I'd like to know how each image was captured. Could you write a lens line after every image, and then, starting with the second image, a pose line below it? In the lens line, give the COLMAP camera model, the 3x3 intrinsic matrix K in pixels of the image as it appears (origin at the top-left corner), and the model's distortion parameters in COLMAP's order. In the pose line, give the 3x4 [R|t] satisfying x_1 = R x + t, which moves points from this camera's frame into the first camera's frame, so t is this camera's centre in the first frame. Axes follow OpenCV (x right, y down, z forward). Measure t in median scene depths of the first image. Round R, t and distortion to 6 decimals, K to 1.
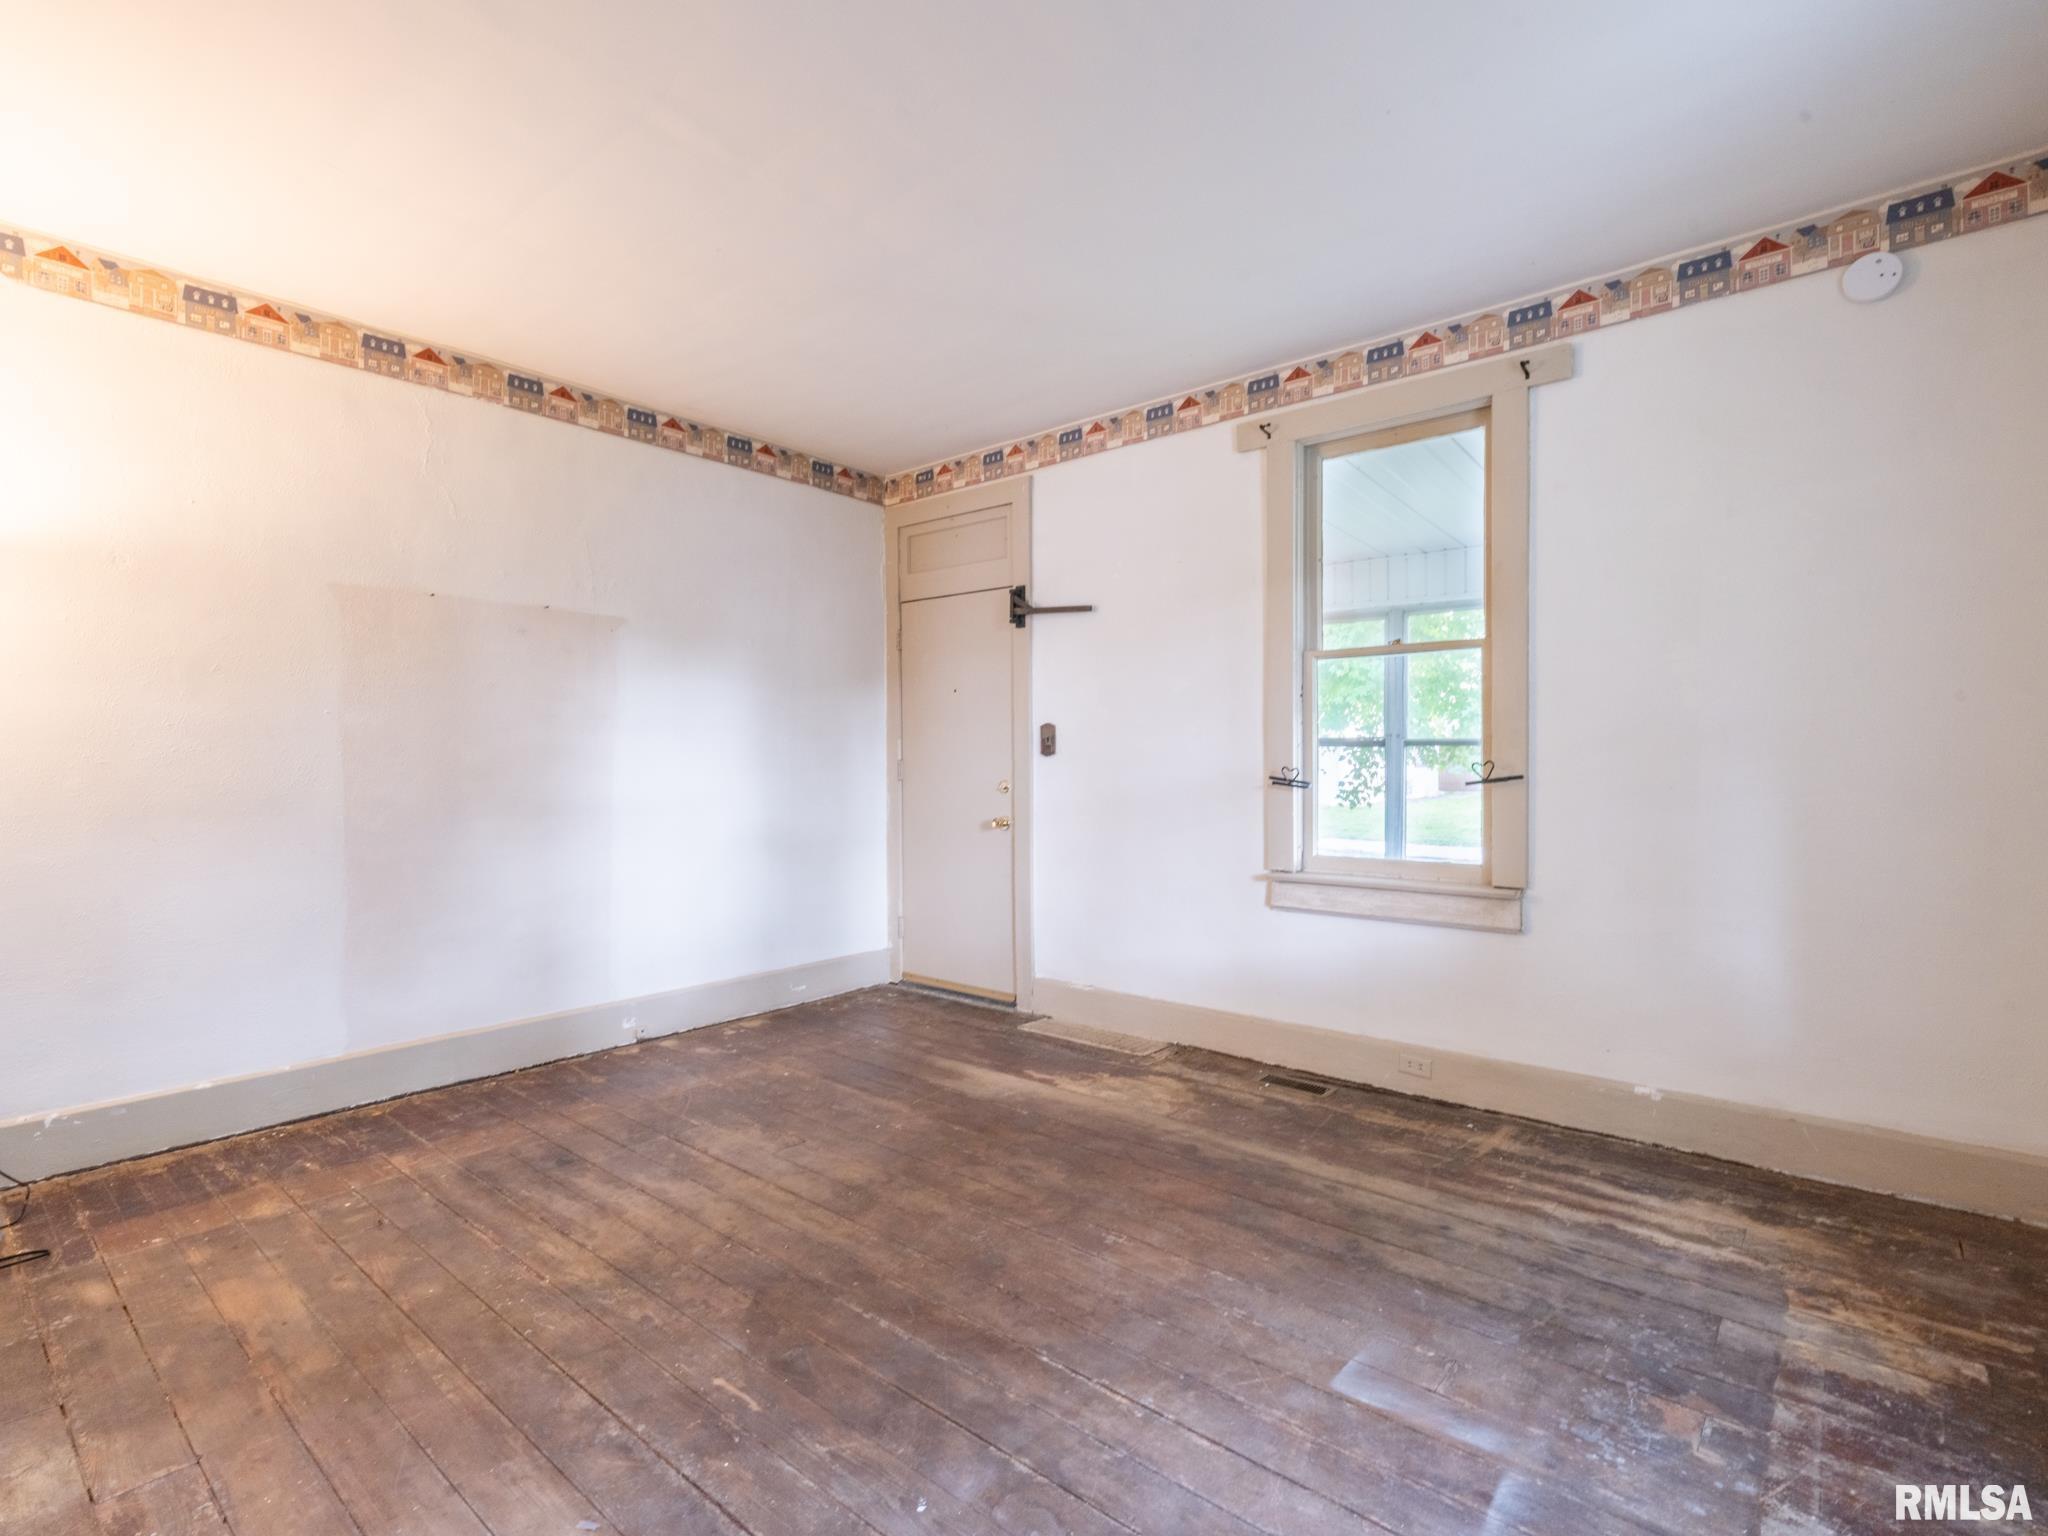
lens RADIAL K [[979.9, 0, 1039.2], [0, 979.9, 768.8], [0, 0, 1]] dist [-0.003533, 0.001397]
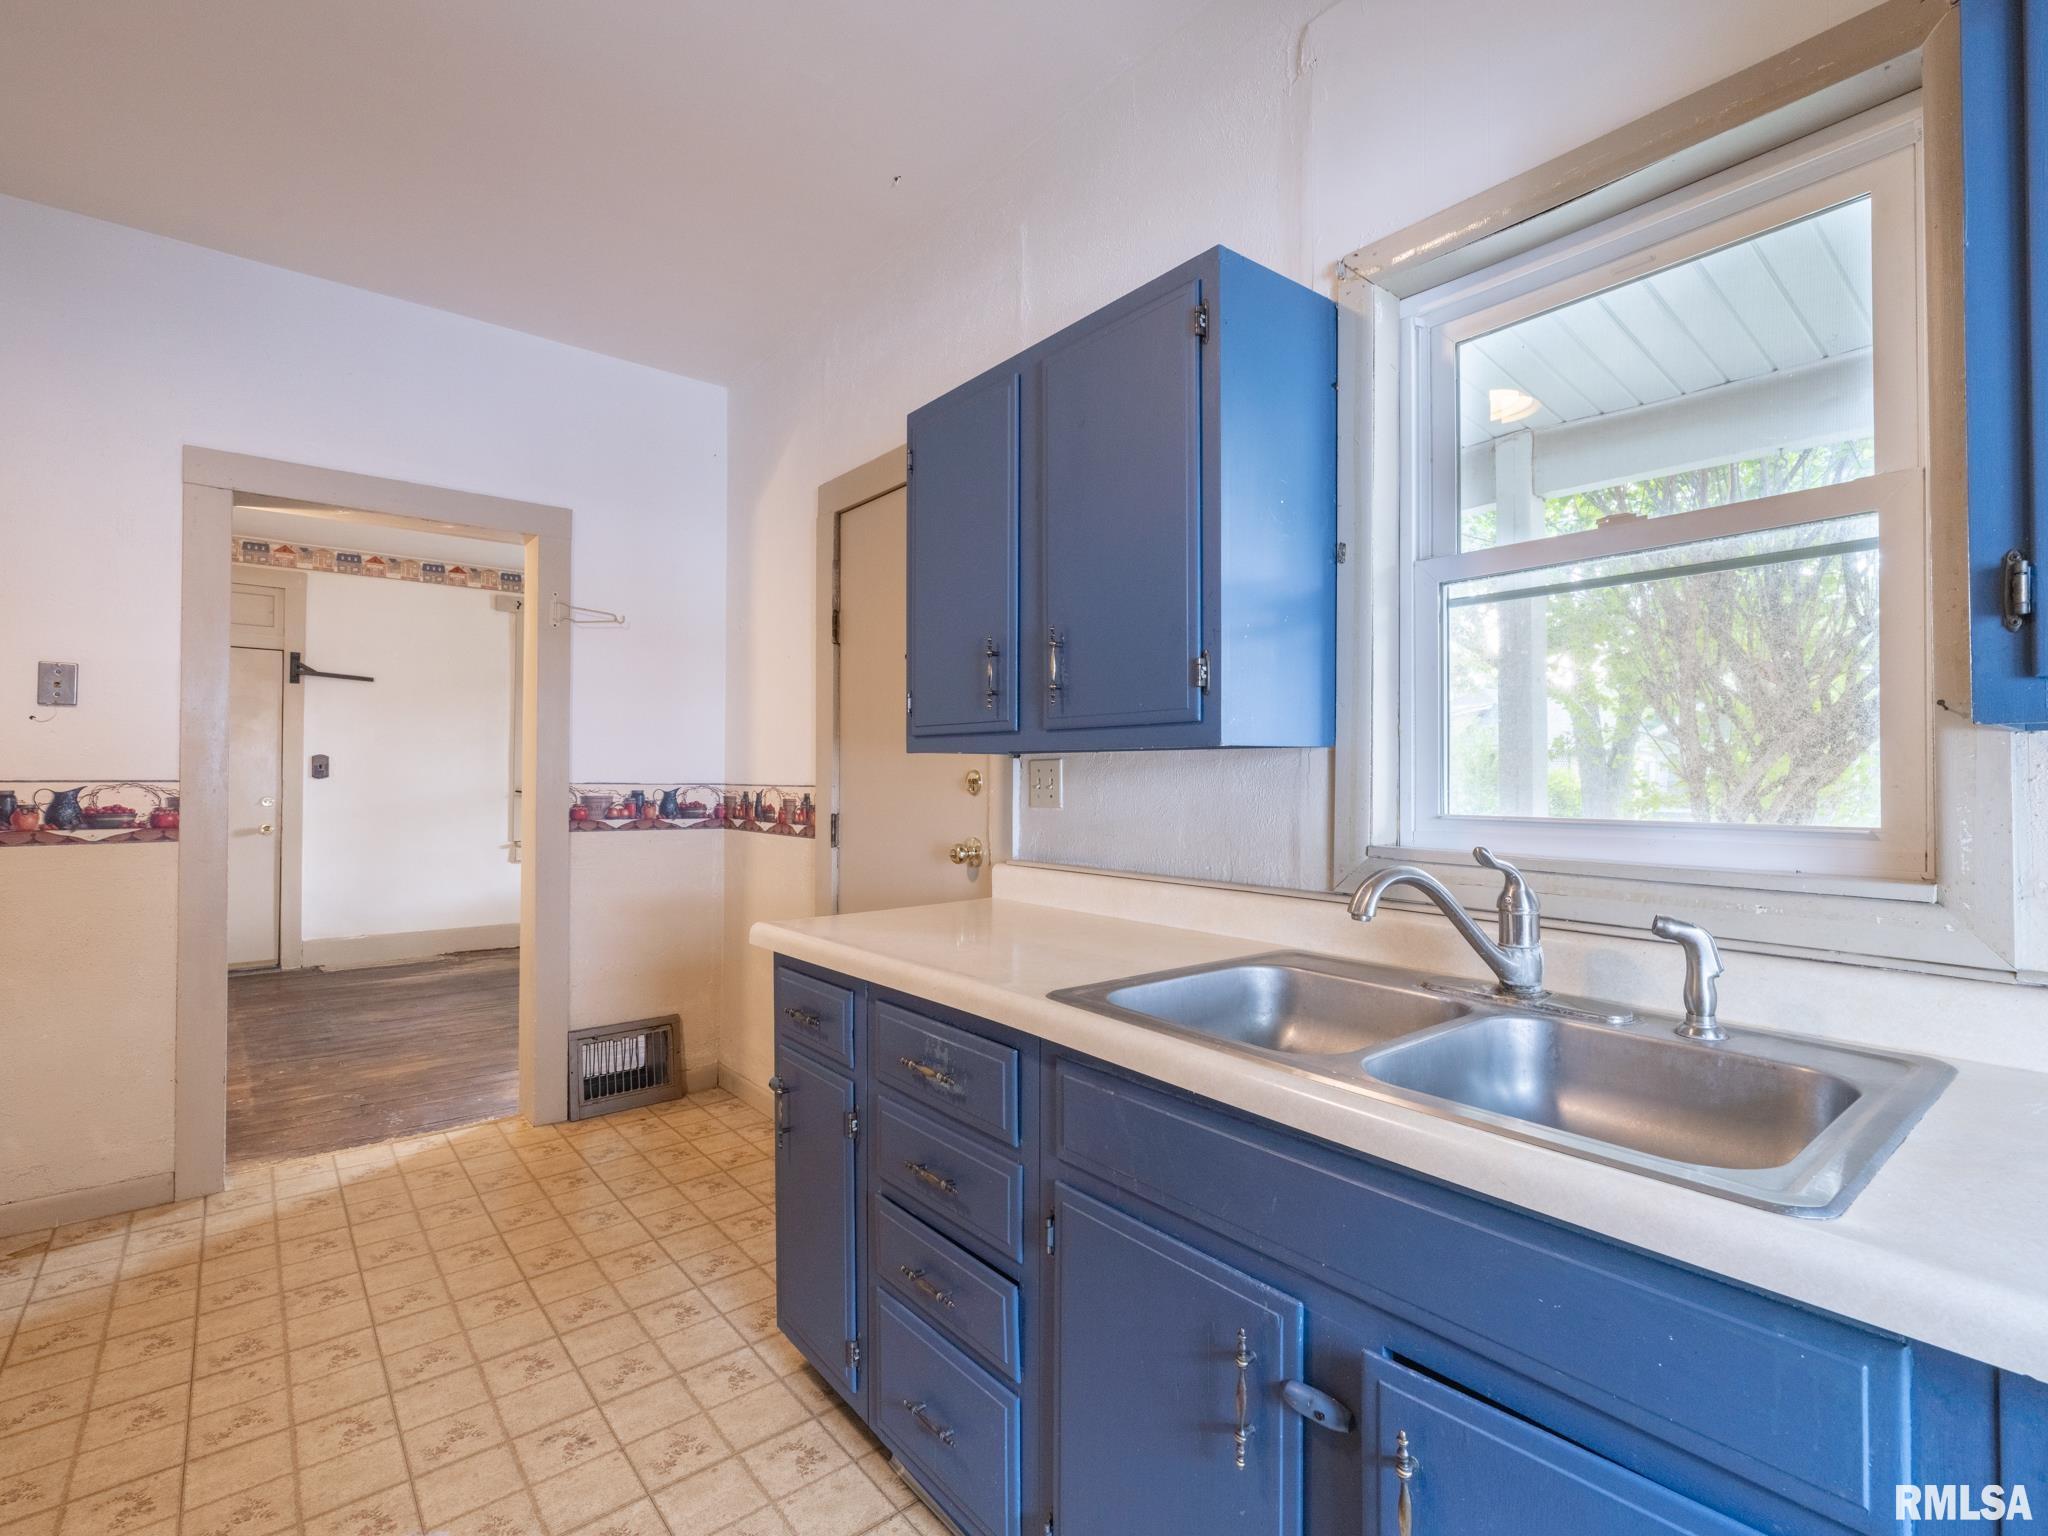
lens RADIAL K [[970.5, 0, 1036.9], [0, 970.5, 767.9], [0, 0, 1]] dist [-0.005813, 0.001801]
pose [[0.187434, 0.016892, 0.982132, -1.556817], [0.007381, 0.999800, -0.018604, 0.007062], [-0.982250, 0.010736, 0.187272, -0.348945]]
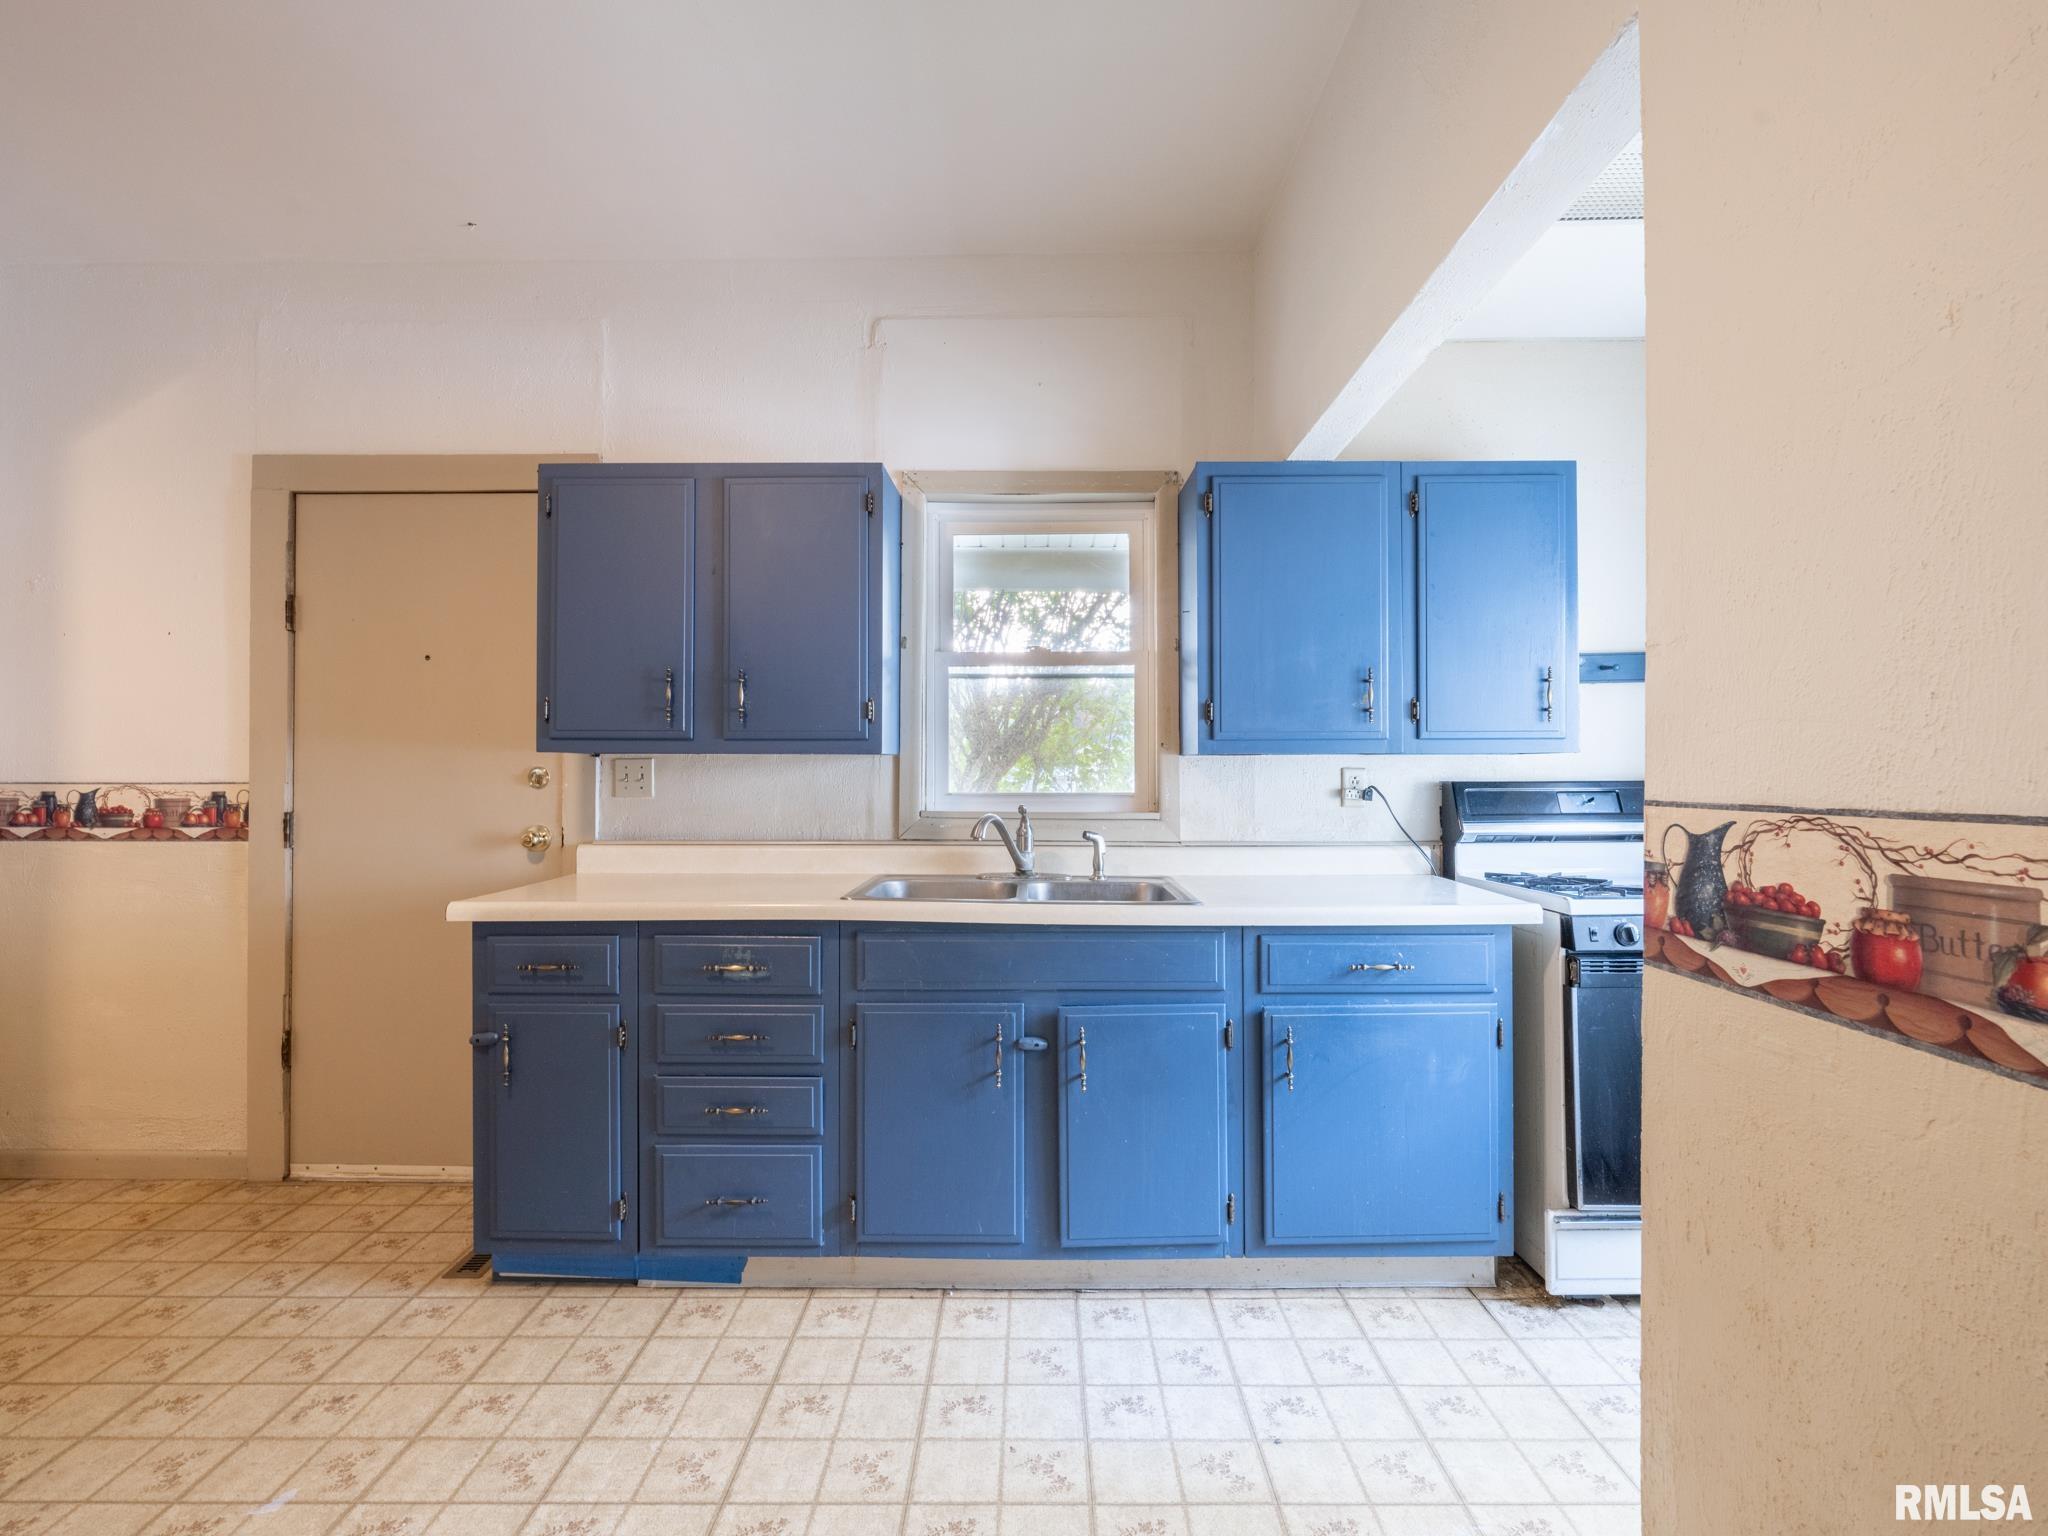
lens RADIAL K [[953.9, 0, 1025.4], [0, 953.9, 767.3], [0, 0, 1]] dist [-0.003545, 0.001295]
pose [[-0.632598, 0.013943, 0.774355, -1.756229], [0.013104, 0.999887, -0.007298, 0.006827], [-0.774370, 0.005530, -0.632709, 0.030868]]
